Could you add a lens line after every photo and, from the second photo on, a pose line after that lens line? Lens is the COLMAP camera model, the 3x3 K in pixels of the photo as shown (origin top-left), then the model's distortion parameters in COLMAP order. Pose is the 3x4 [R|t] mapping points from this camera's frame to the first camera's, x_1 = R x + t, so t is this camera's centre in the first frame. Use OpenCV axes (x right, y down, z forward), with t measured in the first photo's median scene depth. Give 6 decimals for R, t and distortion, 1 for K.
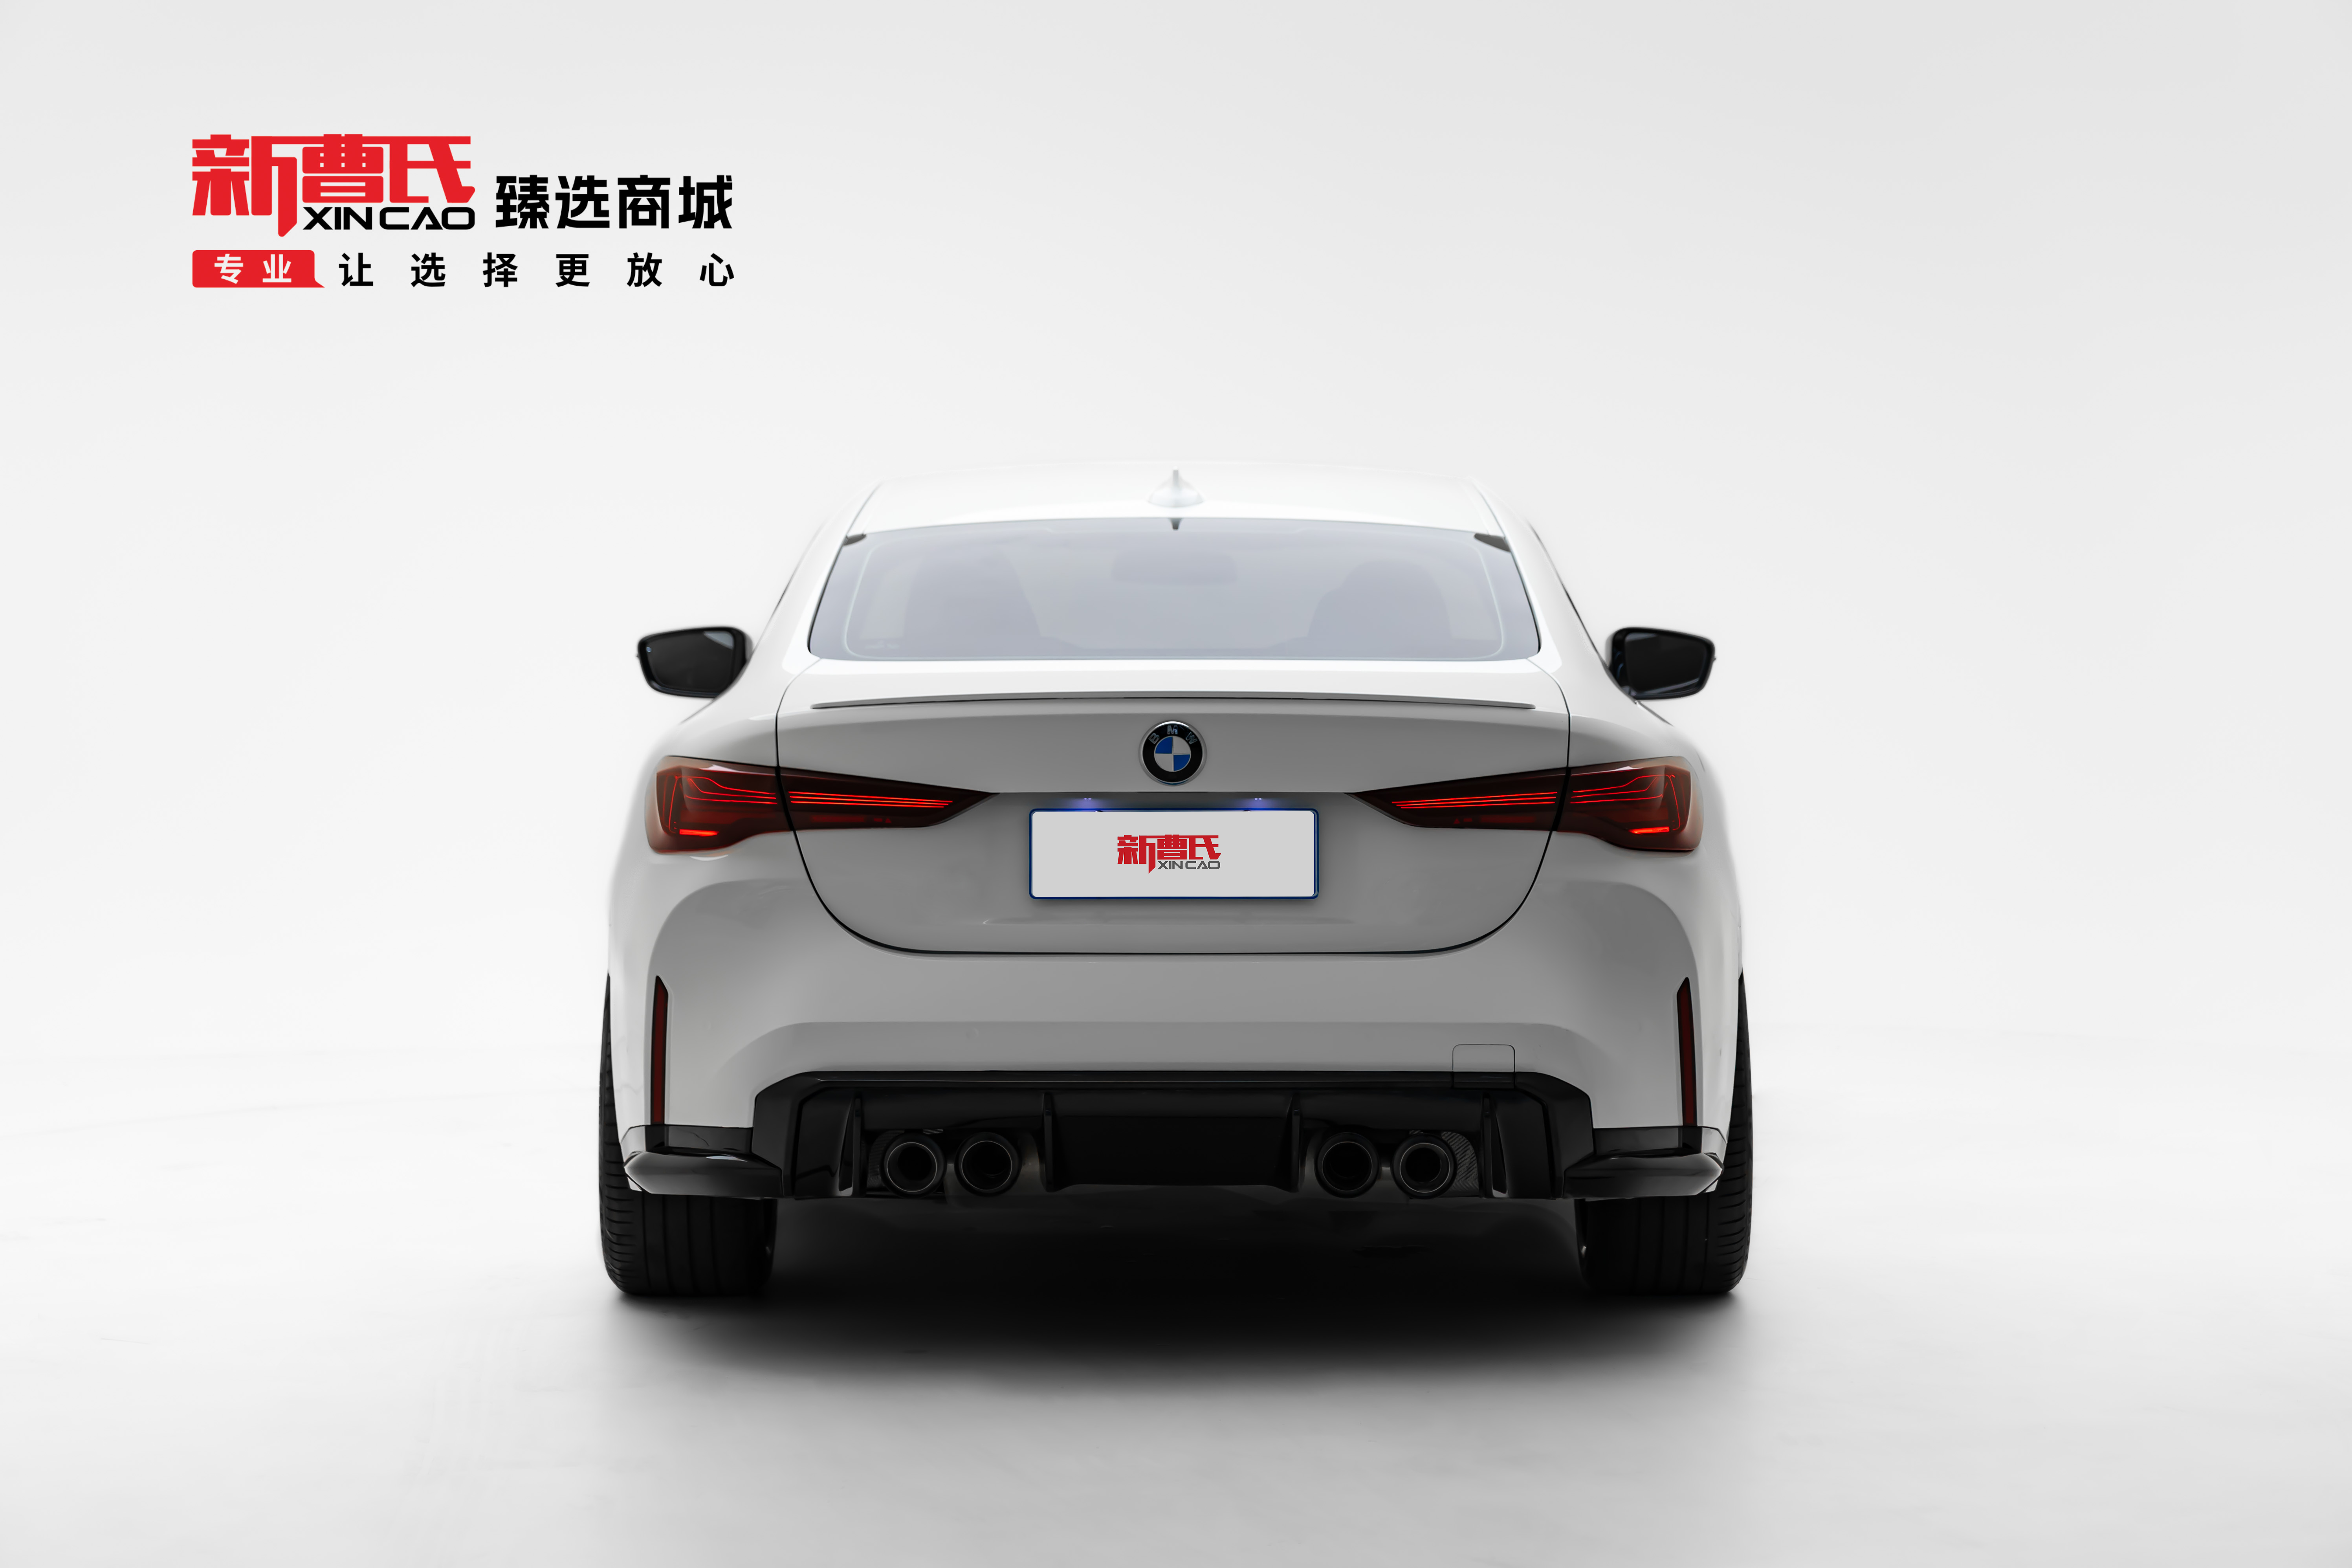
lens RADIAL K [[6624.1, 0, 1172.8], [0, 6624.1, 779.0], [0, 0, 1]] dist [0.046359, 0.000000]
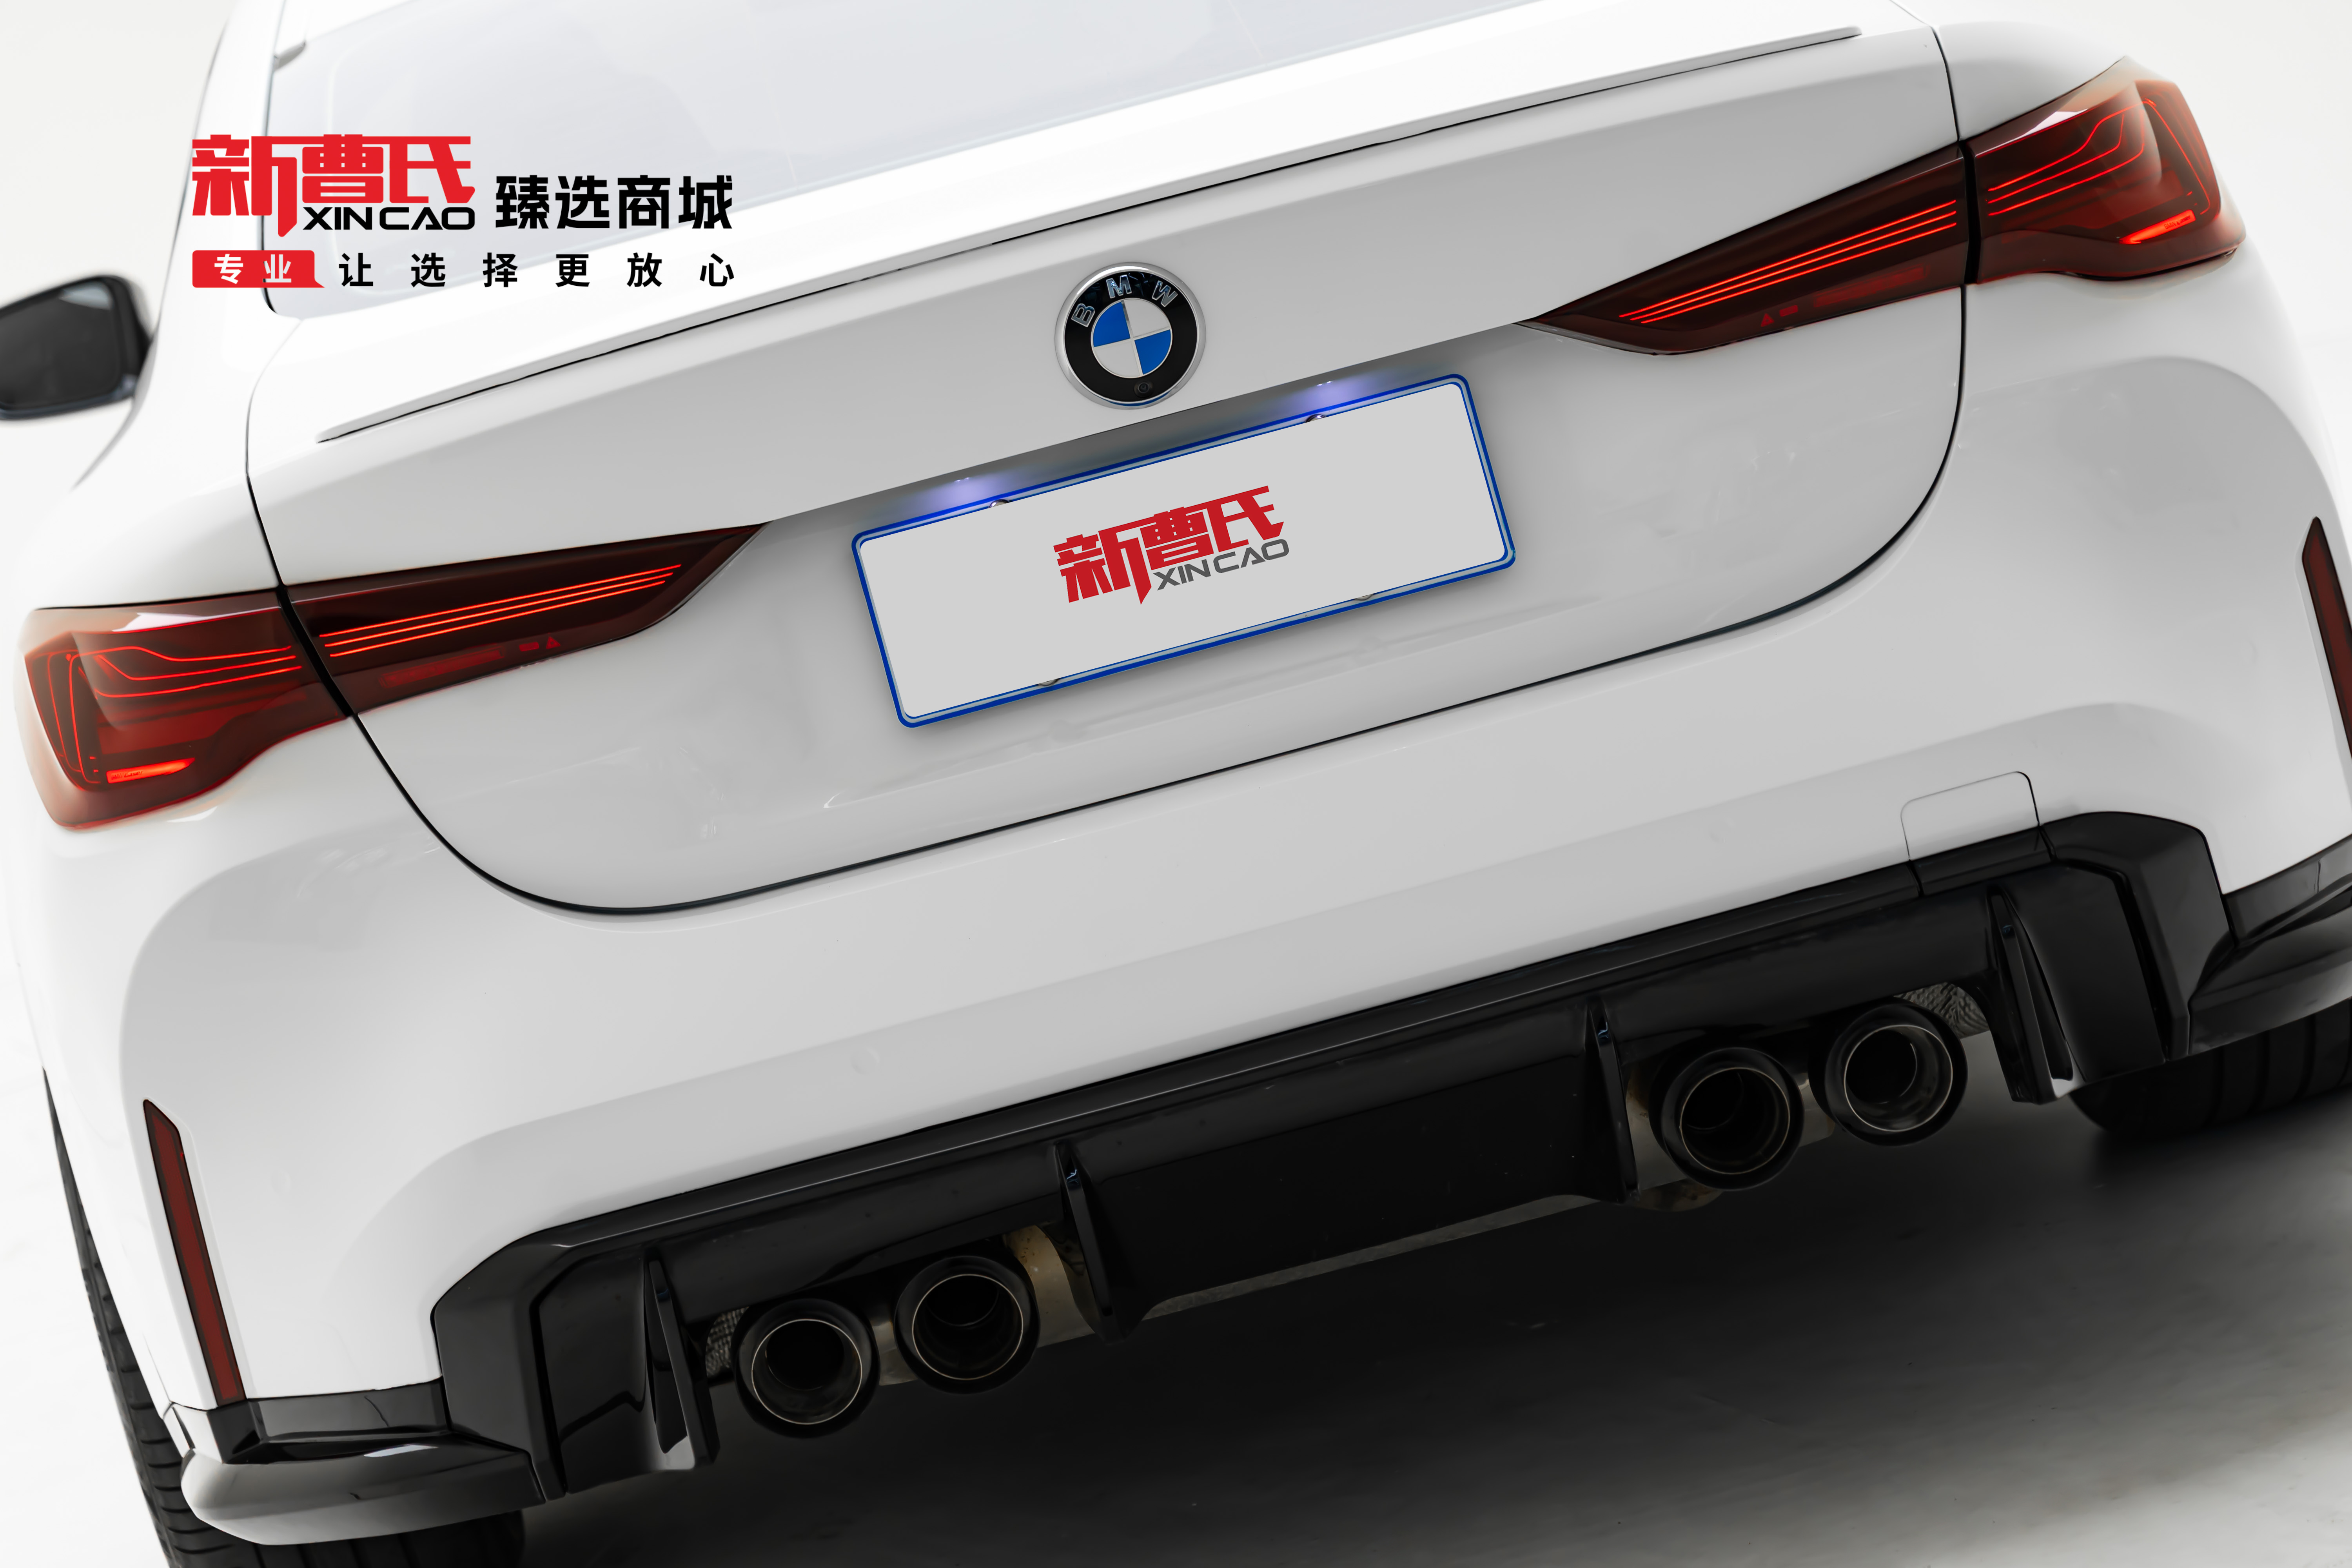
lens RADIAL K [[7163.8, 0, 1179.9], [0, 7163.8, 789.5], [0, 0, 1]] dist [-0.018577, 0.000000]
pose [[0.963747, -0.260436, 0.058002, -0.032725], [0.254076, 0.962154, 0.098519, -0.021221], [-0.081465, -0.080210, 0.993443, 0.512718]]
